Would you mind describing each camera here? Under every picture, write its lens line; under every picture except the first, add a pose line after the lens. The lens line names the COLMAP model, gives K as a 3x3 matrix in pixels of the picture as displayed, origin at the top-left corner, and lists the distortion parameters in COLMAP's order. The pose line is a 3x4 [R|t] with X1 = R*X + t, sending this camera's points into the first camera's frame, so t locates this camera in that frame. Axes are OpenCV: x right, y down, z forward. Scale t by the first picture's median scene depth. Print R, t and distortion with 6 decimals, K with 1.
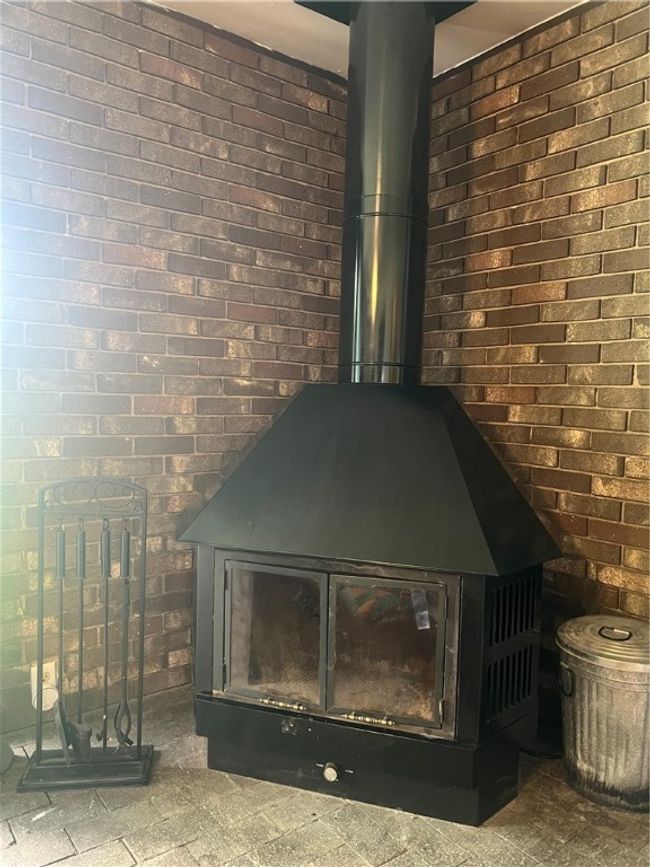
lens RADIAL K [[653.1, 0, 319.1], [0, 653.1, 435.4], [0, 0, 1]] dist [0.049873, -0.049313]
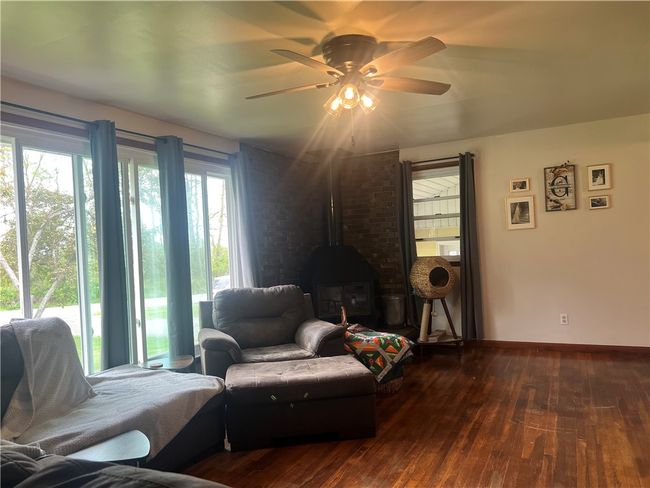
lens RADIAL K [[489.6, 0, 323.6], [0, 489.6, 246.9], [0, 0, 1]] dist [0.049873, -0.049313]
pose [[0.889161, -0.066403, 0.452751, -1.312099], [0.099328, 0.993832, -0.049310, 0.069513], [-0.446684, 0.088815, 0.890272, -1.638767]]
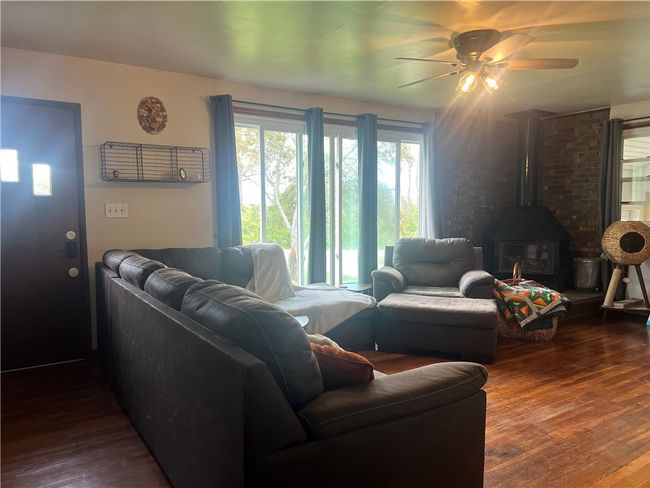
lens RADIAL K [[489.6, 0, 321.6], [0, 489.6, 249.0], [0, 0, 1]] dist [0.049873, -0.049313]
pose [[0.998180, -0.023095, -0.055703, -1.030448], [0.023674, 0.999672, 0.009746, 0.133775], [0.055460, -0.011047, 0.998400, -2.198597]]
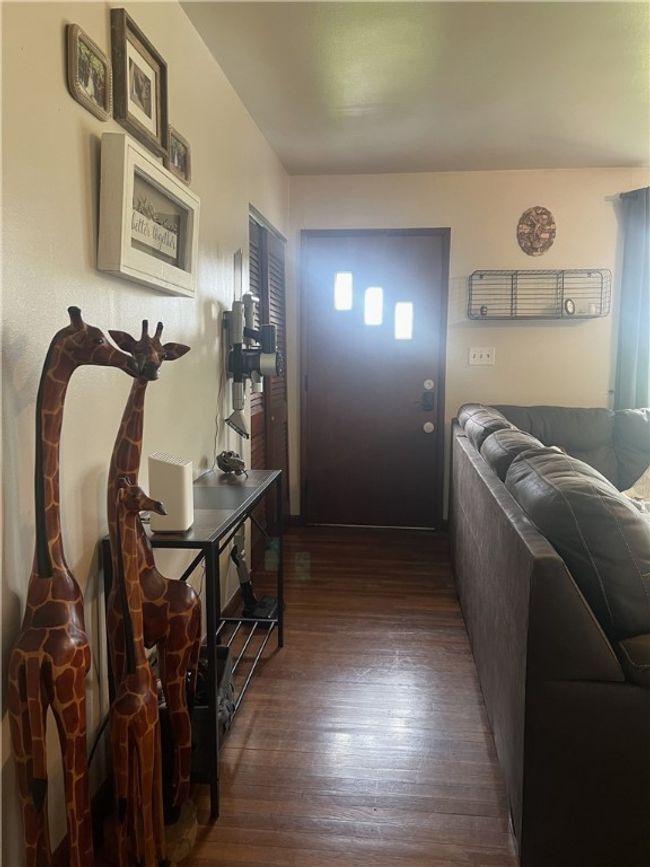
lens RADIAL K [[653.1, 0, 326.2], [0, 653.1, 432.3], [0, 0, 1]] dist [0.049873, -0.049313]
pose [[0.736272, 0.057897, -0.674204, -0.874438], [-0.034408, 0.998247, 0.048149, 0.142608], [0.675810, -0.012253, 0.736974, -2.185307]]
